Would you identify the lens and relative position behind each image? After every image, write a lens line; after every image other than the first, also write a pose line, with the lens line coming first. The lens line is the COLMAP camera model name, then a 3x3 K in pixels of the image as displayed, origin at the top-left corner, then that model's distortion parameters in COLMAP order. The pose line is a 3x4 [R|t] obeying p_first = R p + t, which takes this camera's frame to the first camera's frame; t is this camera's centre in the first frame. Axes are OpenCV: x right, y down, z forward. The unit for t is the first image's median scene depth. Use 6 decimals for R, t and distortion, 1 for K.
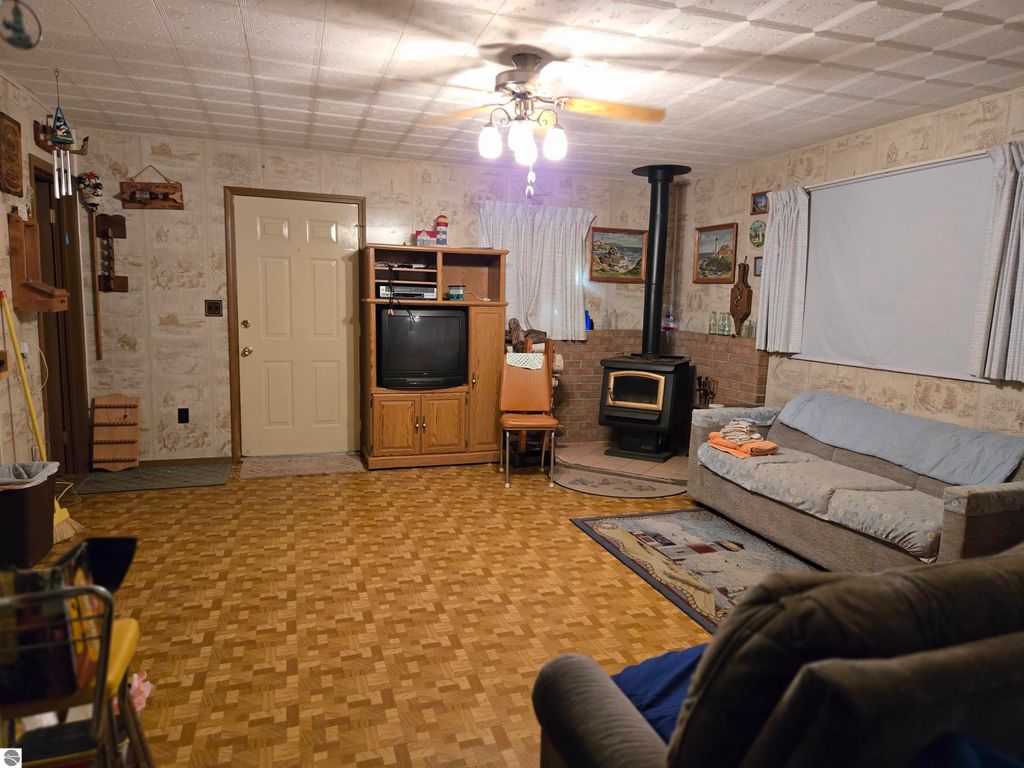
lens RADIAL K [[663.6, 0, 516.6], [0, 663.6, 380.3], [0, 0, 1]] dist [0.046408, -0.011153]
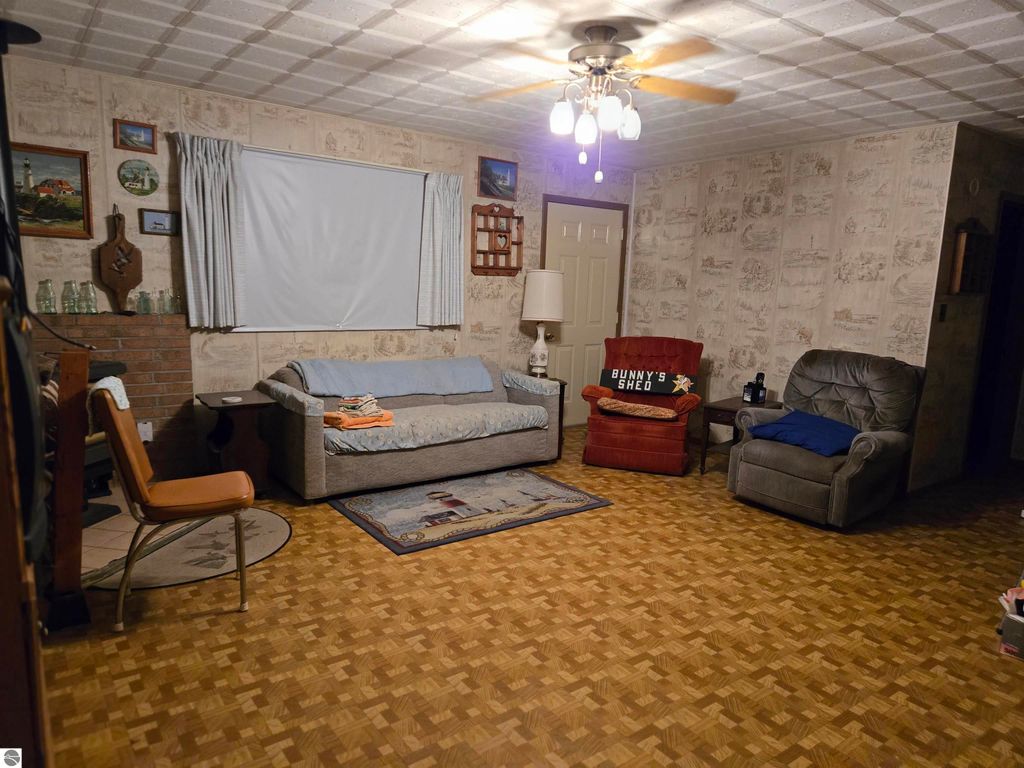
lens RADIAL K [[663.6, 0, 519.6], [0, 663.6, 393.9], [0, 0, 1]] dist [0.046408, -0.011153]
pose [[-0.290648, -0.197474, 0.936230, -0.727122], [0.077696, 0.970369, 0.228795, -0.164584], [-0.953670, 0.139241, -0.266693, 1.114611]]
